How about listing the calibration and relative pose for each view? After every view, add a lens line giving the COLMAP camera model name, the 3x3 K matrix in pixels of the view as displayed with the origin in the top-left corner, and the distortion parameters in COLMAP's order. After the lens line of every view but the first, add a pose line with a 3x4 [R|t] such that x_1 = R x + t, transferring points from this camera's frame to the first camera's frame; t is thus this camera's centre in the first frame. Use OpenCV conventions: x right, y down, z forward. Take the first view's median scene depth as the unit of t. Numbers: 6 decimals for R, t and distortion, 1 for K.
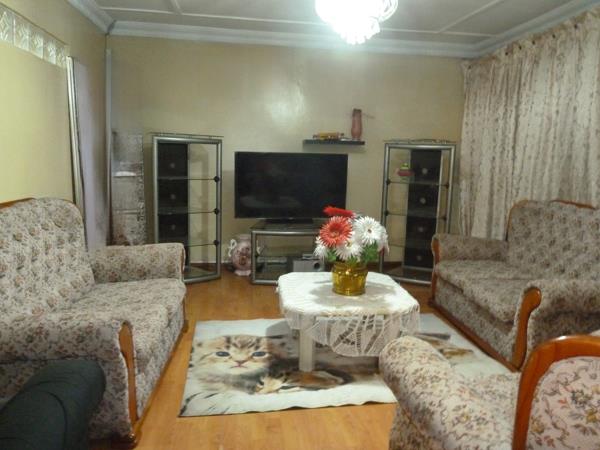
lens RADIAL K [[448.5, 0, 300.0], [0, 448.5, 225.0], [0, 0, 1]] dist [-0.036605, 0.006296]
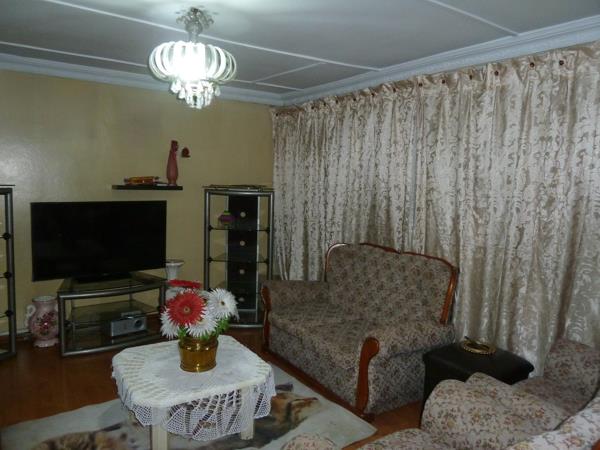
lens RADIAL K [[448.5, 0, 300.0], [0, 448.5, 225.0], [0, 0, 1]] dist [-0.036605, 0.006296]
pose [[0.892474, -0.046499, 0.448696, -0.086763], [0.063501, 0.997719, -0.022910, -0.089216], [-0.446607, 0.048939, 0.893391, 0.046348]]
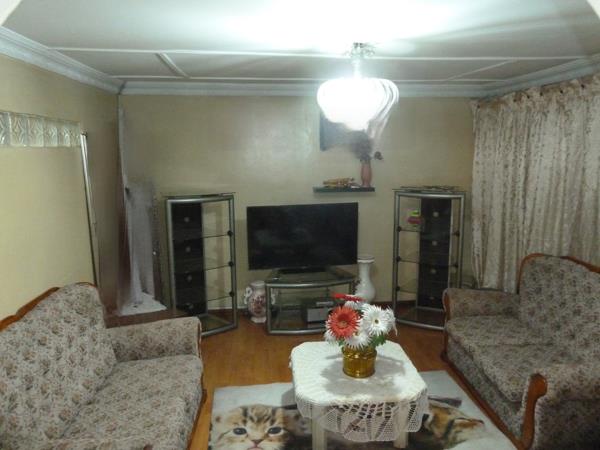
lens RADIAL K [[448.5, 0, 300.0], [0, 448.5, 225.0], [0, 0, 1]] dist [-0.036605, 0.006296]
pose [[0.998608, -0.032377, -0.041631, 0.021827], [0.033068, 0.999325, 0.016010, -0.168272], [0.041085, -0.017365, 0.999005, -0.020814]]
